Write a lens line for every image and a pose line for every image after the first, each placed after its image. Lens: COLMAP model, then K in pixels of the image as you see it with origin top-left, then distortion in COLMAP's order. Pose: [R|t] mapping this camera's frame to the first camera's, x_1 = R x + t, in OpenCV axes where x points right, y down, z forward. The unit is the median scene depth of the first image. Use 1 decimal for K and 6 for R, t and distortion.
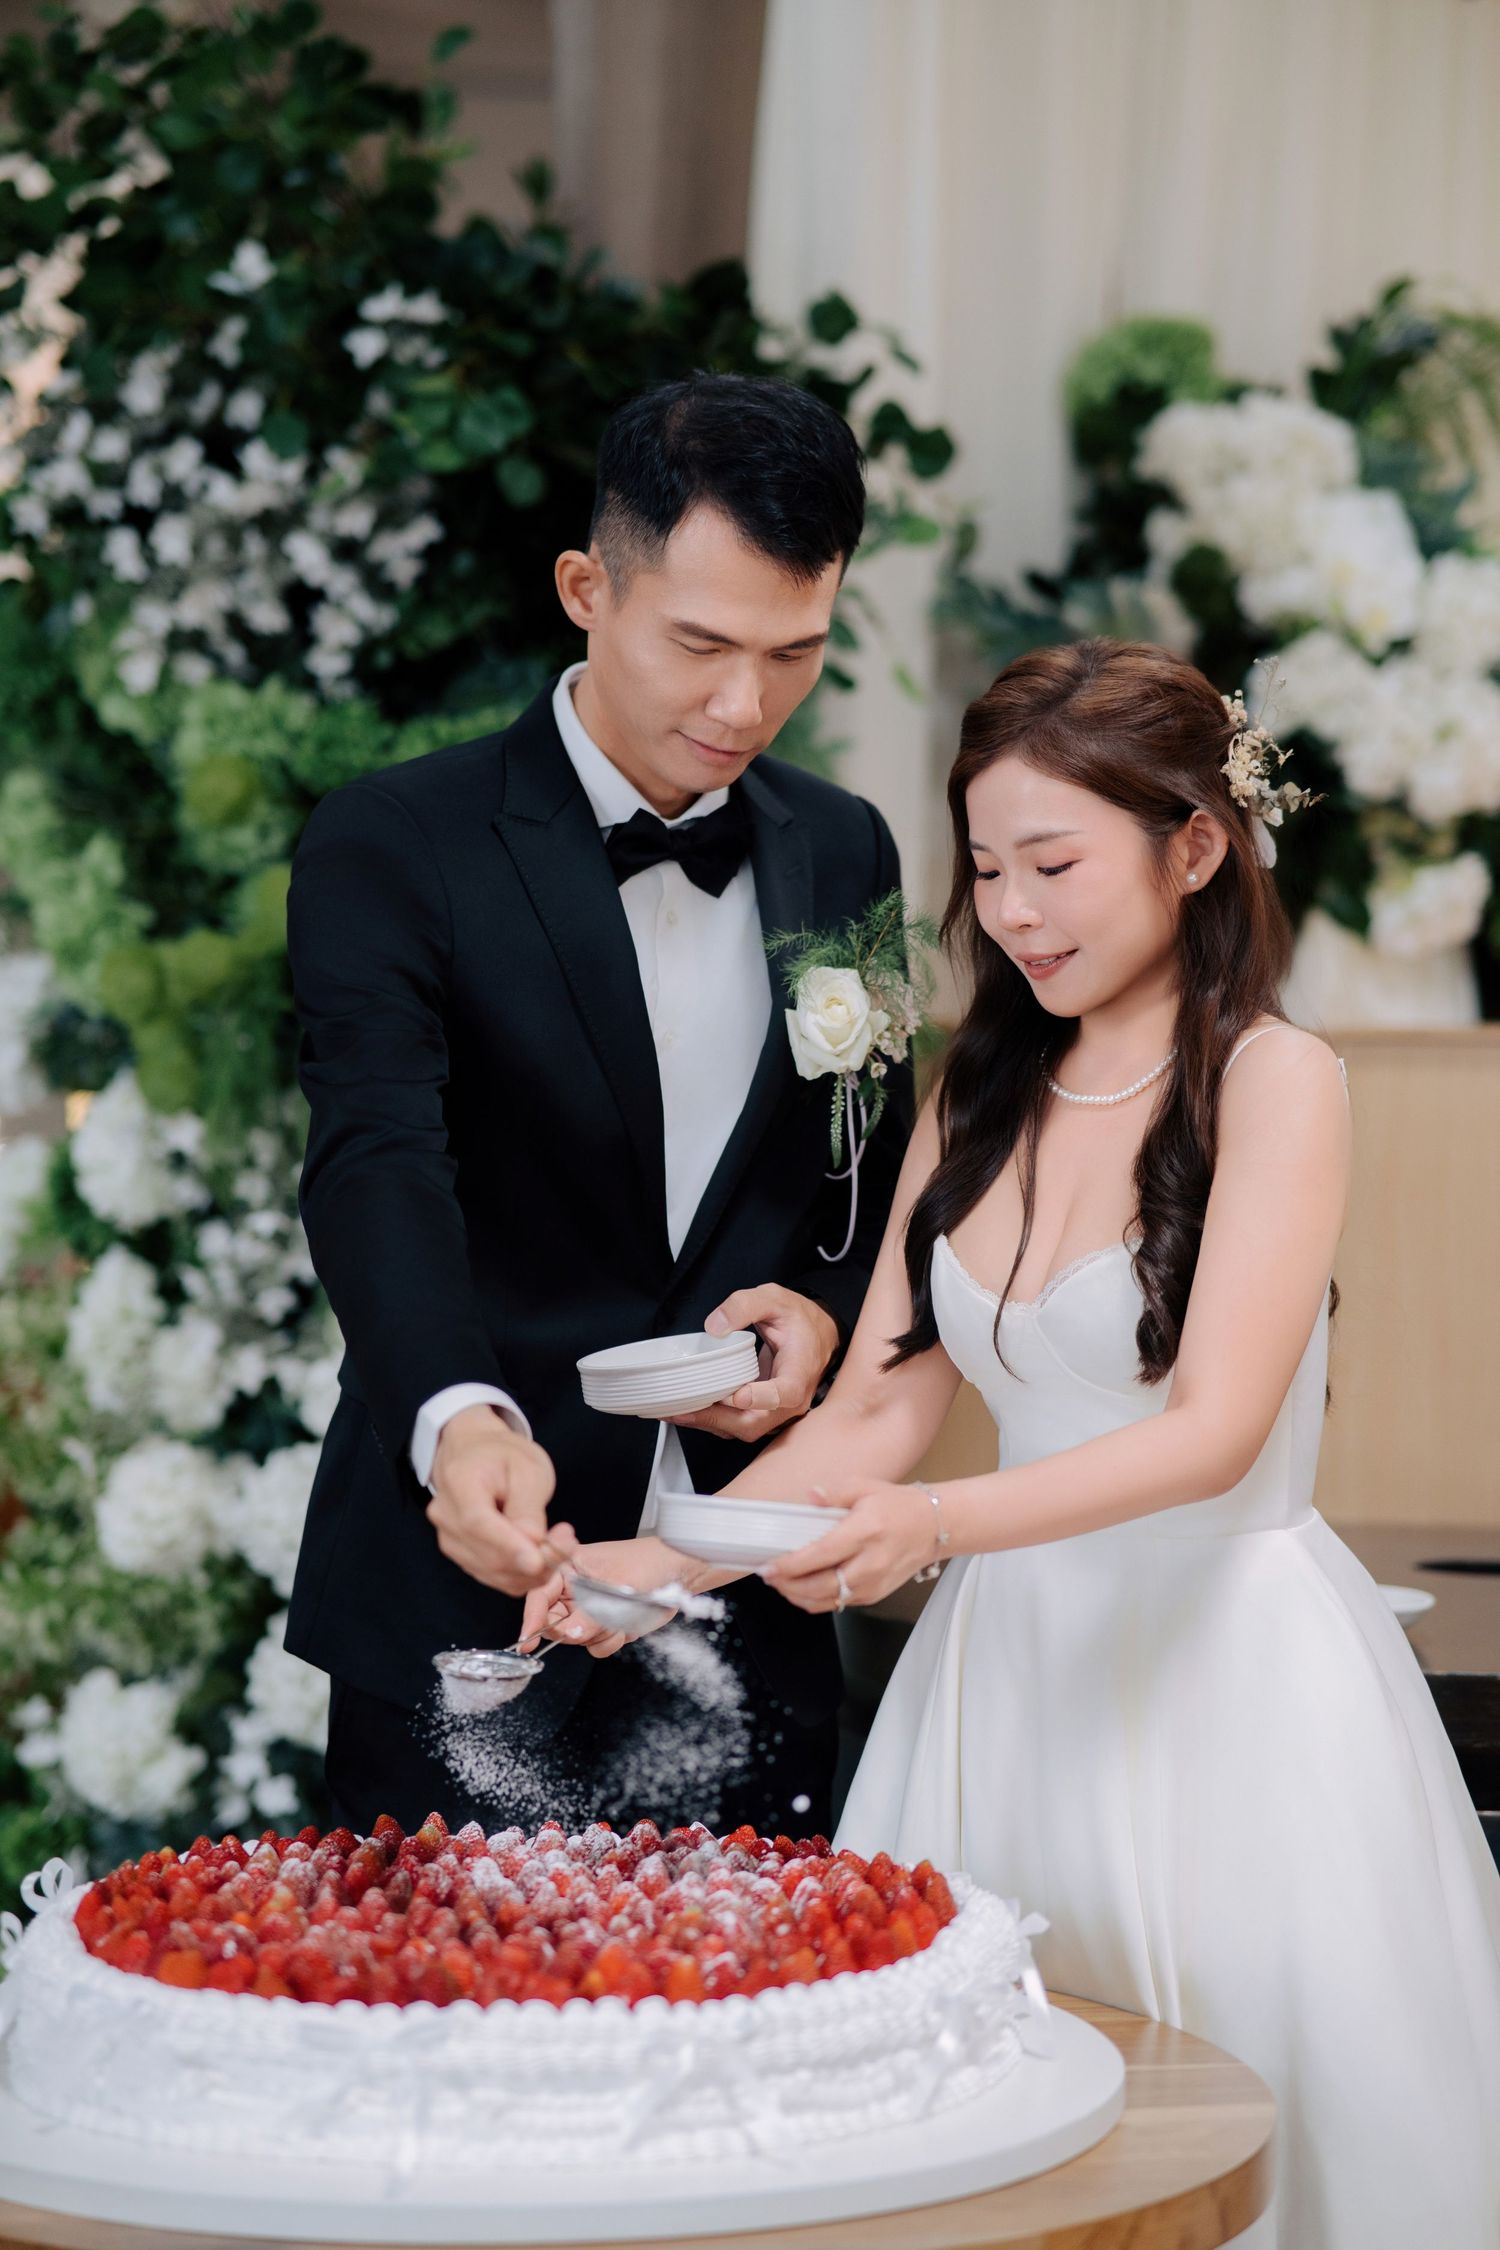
lens RADIAL K [[5372.0, 0, 734.3], [0, 5372.0, 1124.6], [0, 0, 1]] dist [0.448047, 0.000000]
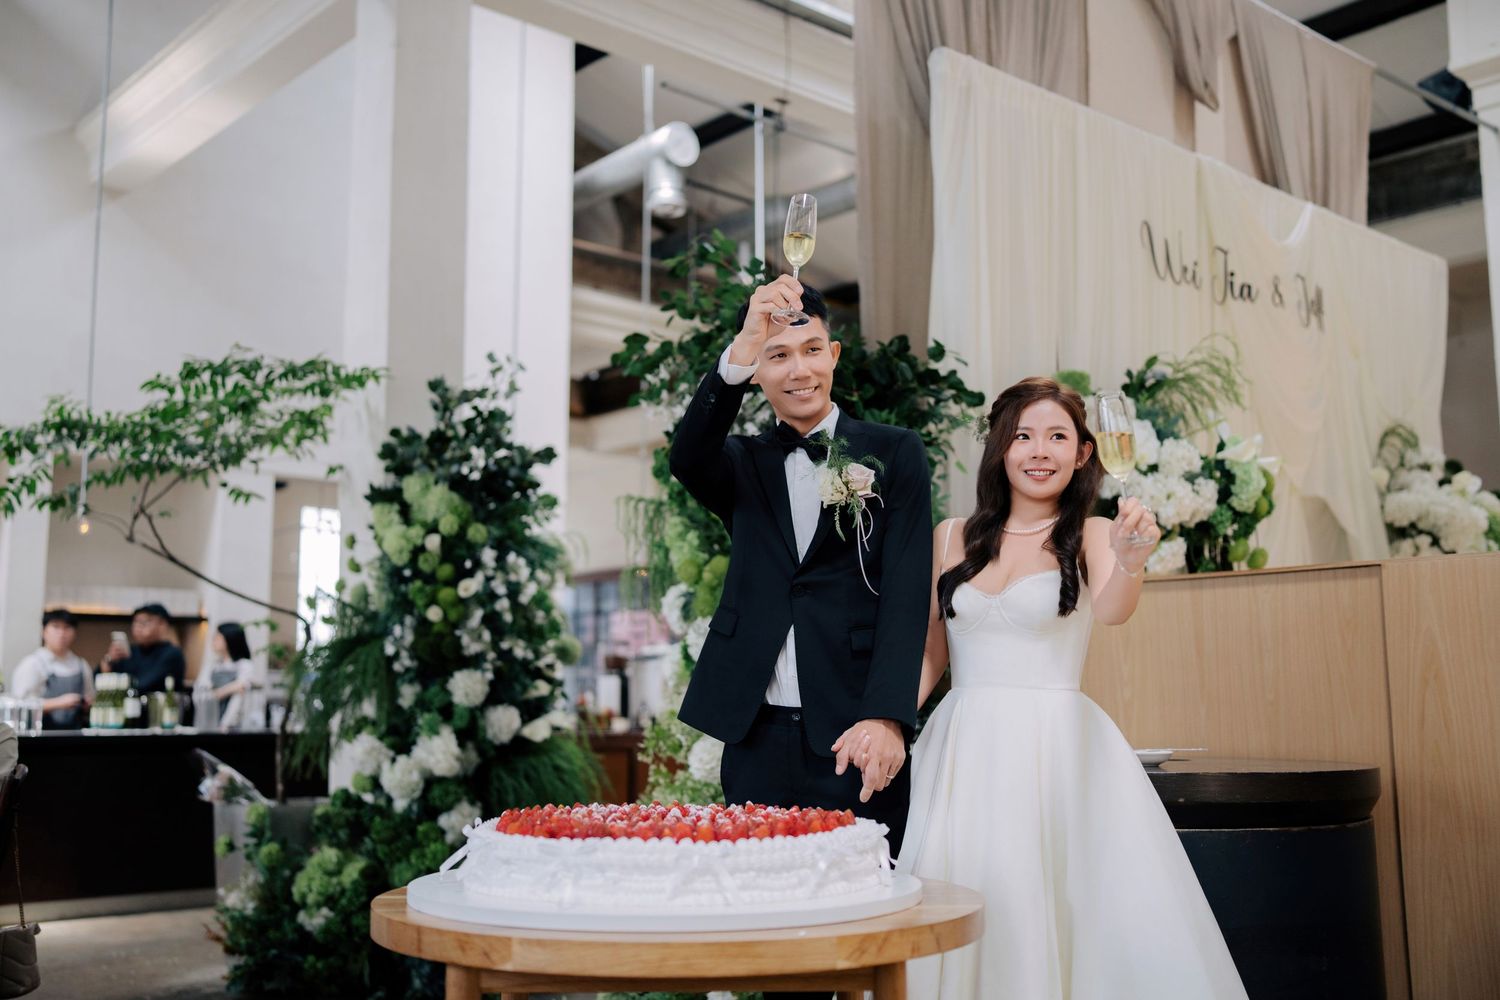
lens RADIAL K [[1477.3, 0, 740.7], [0, 1477.3, 507.6], [0, 0, 1]] dist [-0.018302, 0.000000]
pose [[0.972947, -0.039252, -0.227668, 0.095887], [-0.002600, 0.983538, -0.180683, 0.081635], [0.231012, 0.176387, 0.956829, 0.222550]]
